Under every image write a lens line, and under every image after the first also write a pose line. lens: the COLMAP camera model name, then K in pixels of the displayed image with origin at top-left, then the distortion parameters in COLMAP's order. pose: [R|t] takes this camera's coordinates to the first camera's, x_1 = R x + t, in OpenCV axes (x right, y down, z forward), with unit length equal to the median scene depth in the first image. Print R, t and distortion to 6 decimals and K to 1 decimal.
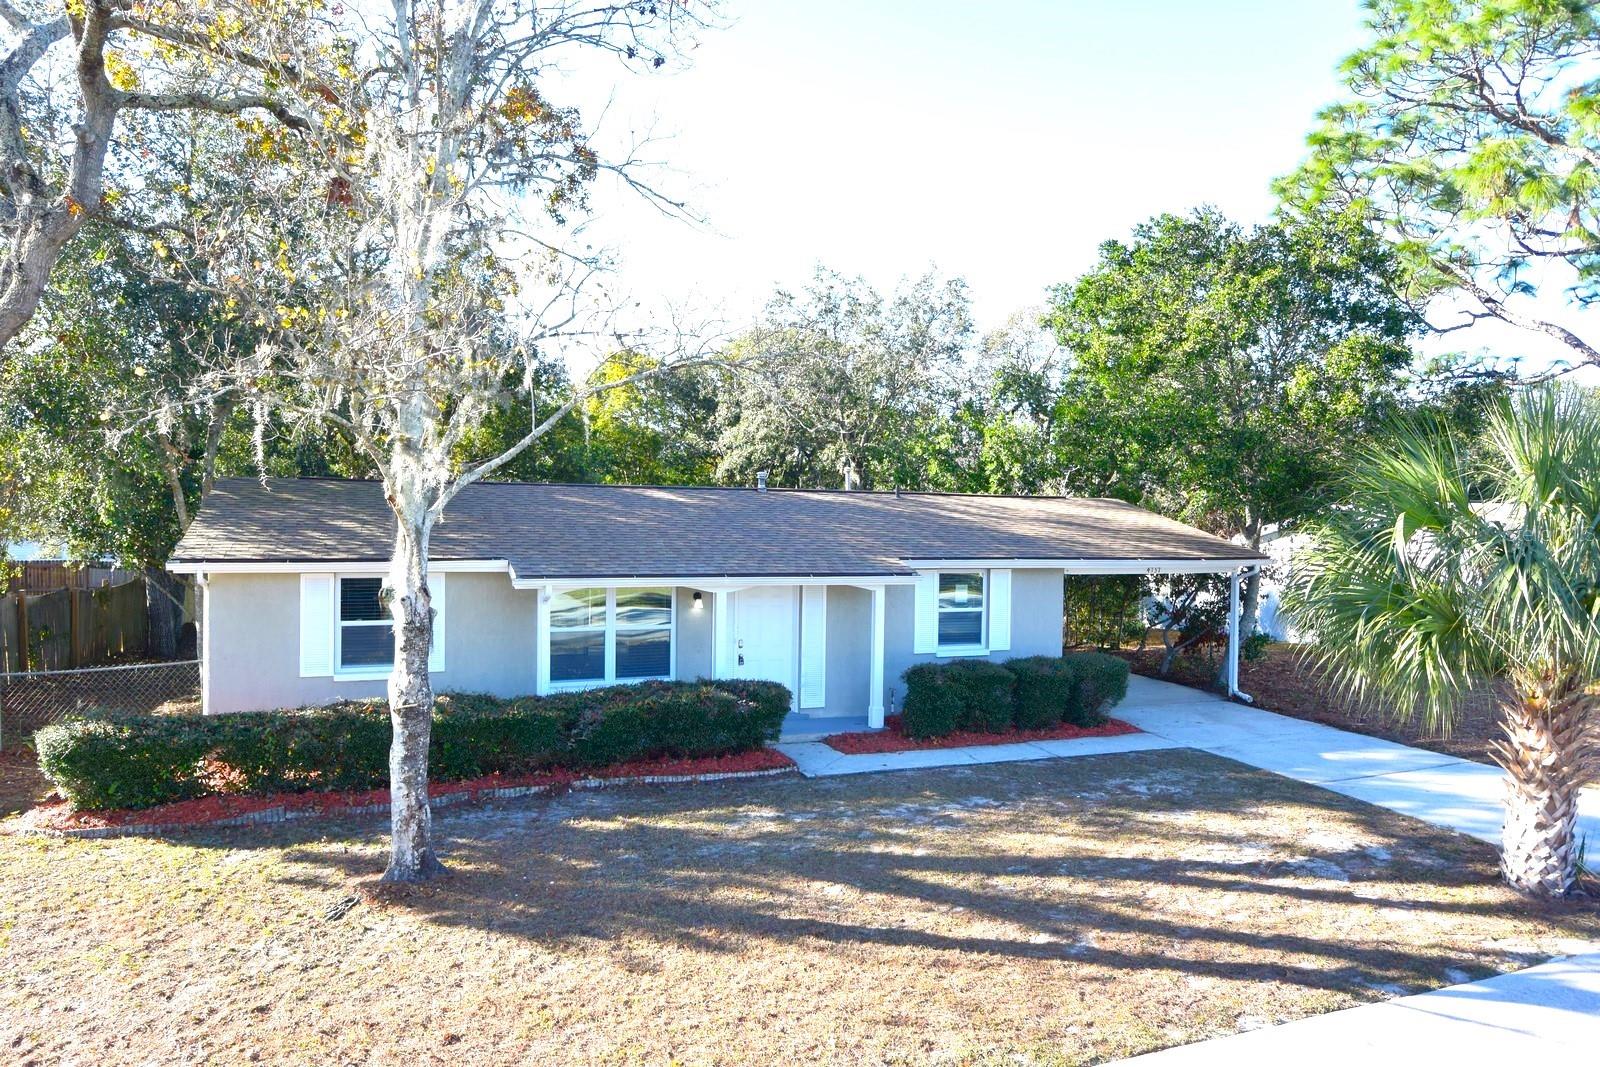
lens RADIAL K [[1090.2, 0, 798.0], [0, 1090.2, 526.2], [0, 0, 1]] dist [-0.000013, -0.005063]
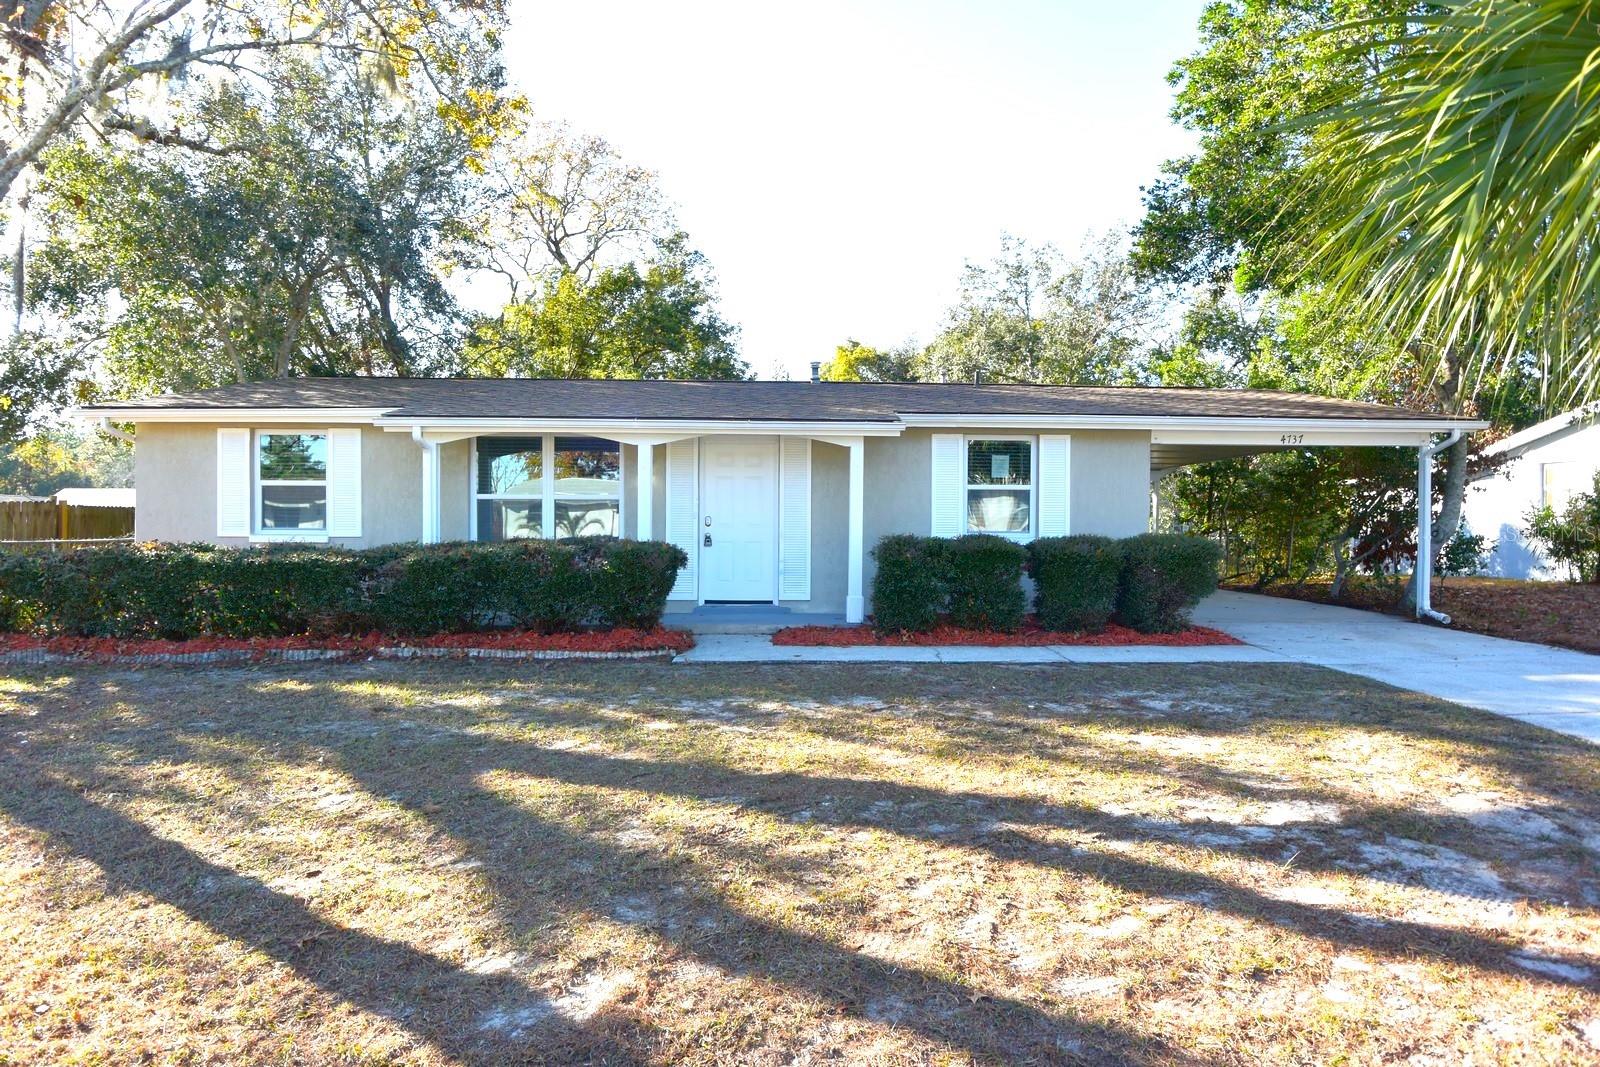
lens RADIAL K [[854.8, 0, 805.5], [0, 854.8, 531.9], [0, 0, 1]] dist [-0.037022, -0.003048]
pose [[0.944628, -0.007769, -0.328053, 0.297335], [0.001936, 0.999834, -0.018104, 0.164353], [0.328139, 0.016467, 0.944486, 0.526075]]
